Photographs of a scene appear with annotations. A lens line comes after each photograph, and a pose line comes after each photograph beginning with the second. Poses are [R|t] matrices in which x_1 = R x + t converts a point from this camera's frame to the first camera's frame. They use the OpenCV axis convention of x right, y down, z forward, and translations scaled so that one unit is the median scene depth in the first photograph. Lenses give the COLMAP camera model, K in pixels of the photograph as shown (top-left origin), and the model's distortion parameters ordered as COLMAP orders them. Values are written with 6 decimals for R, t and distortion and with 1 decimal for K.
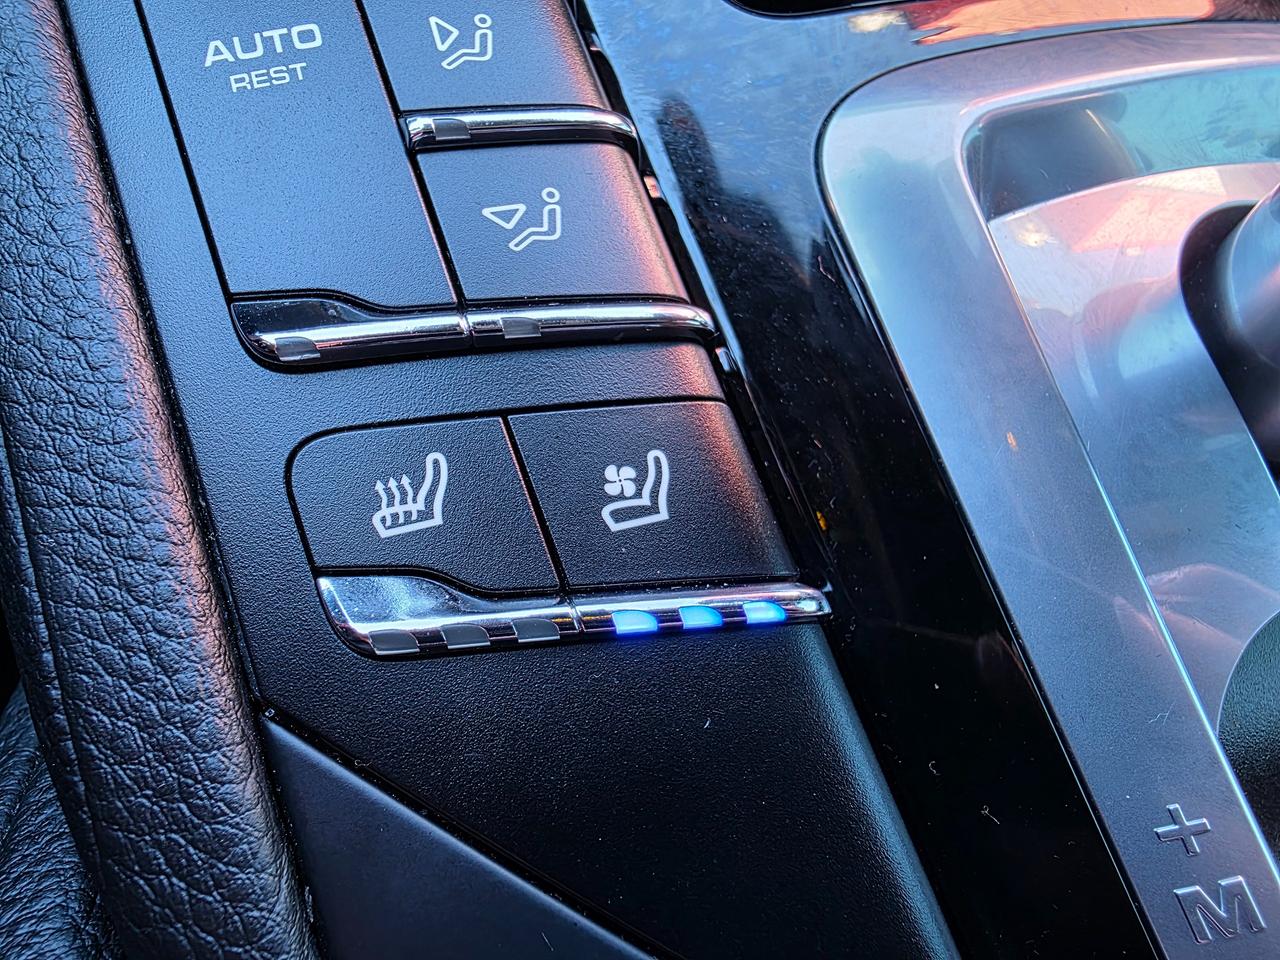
lens RADIAL K [[952.9, 0, 562.0], [0, 952.9, 481.4], [0, 0, 1]] dist [0.005609, -0.003229]
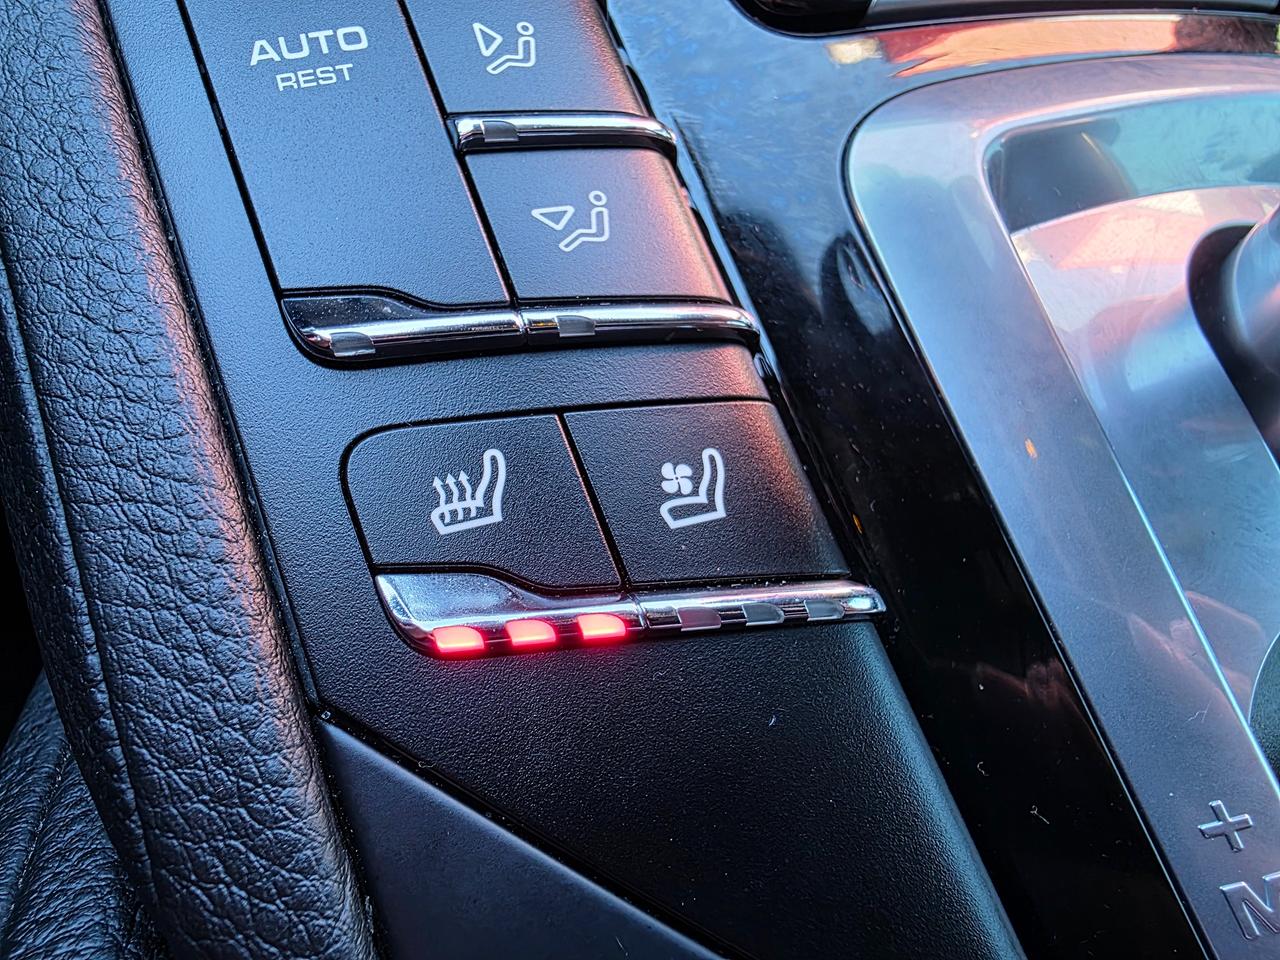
lens RADIAL K [[952.9, 0, 562.0], [0, 952.9, 481.4], [0, 0, 1]] dist [0.005609, -0.003229]
pose [[0.998855, -0.000481, 0.047831, -0.109631], [0.002393, 0.999200, -0.039924, 0.043040], [-0.047773, 0.039993, 0.998057, 0.011868]]
